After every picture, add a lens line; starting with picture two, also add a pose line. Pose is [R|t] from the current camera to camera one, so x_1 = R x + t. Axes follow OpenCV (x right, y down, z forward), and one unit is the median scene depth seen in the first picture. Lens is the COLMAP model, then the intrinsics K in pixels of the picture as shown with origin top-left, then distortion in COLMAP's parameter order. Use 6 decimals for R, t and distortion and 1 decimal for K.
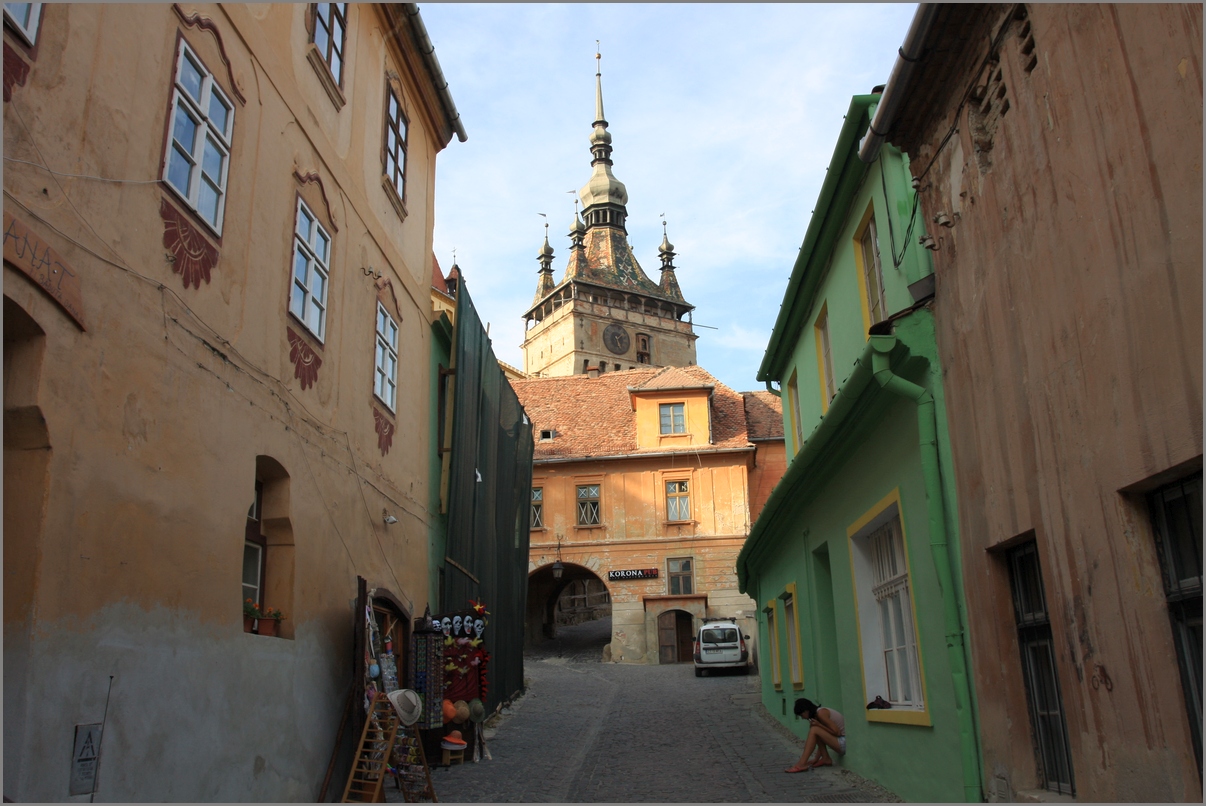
lens RADIAL K [[1072.9, 0, 603.0], [0, 1072.9, 403.0], [0, 0, 1]] dist [-0.000375, -0.000292]
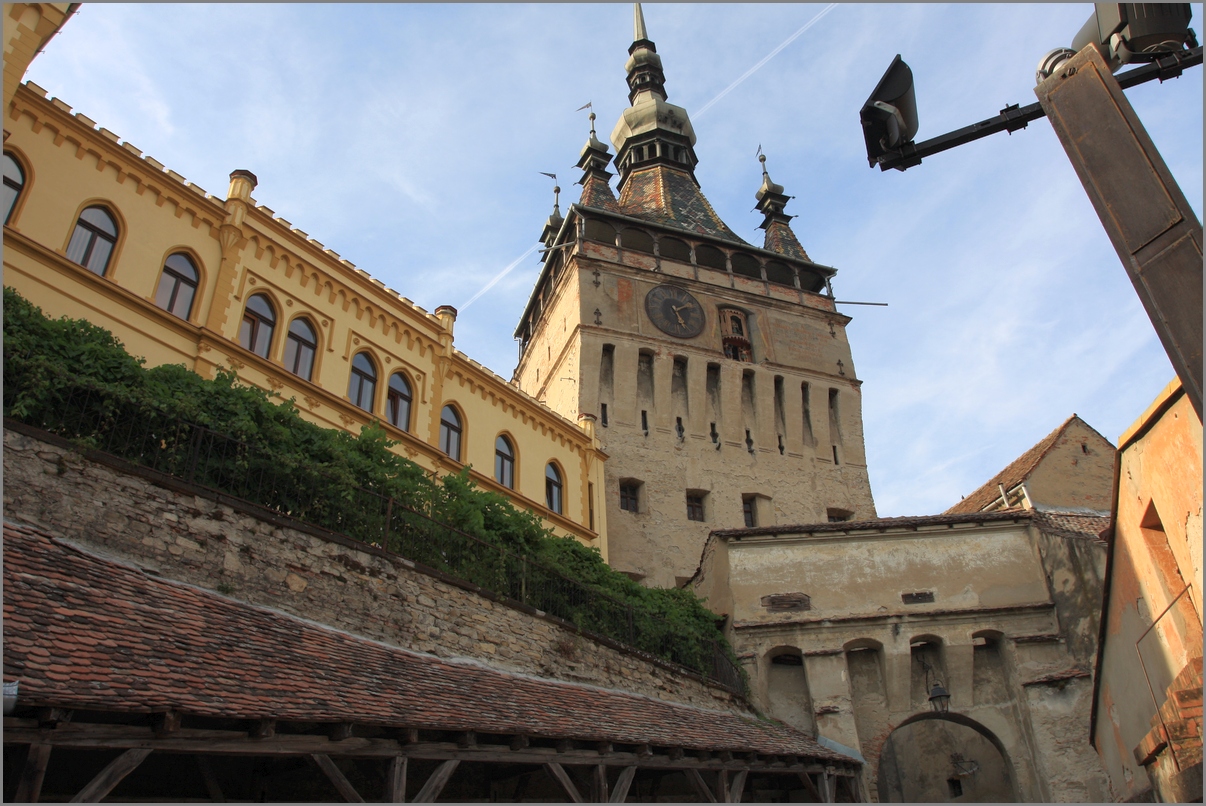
lens RADIAL K [[932.6, 0, 603.0], [0, 932.6, 403.0], [0, 0, 1]] dist [-0.070361, 0.000061]
pose [[0.981914, -0.103739, -0.158375, 0.040863], [0.054369, 0.955791, -0.288977, 0.093895], [0.181351, 0.275140, 0.944145, 0.588767]]
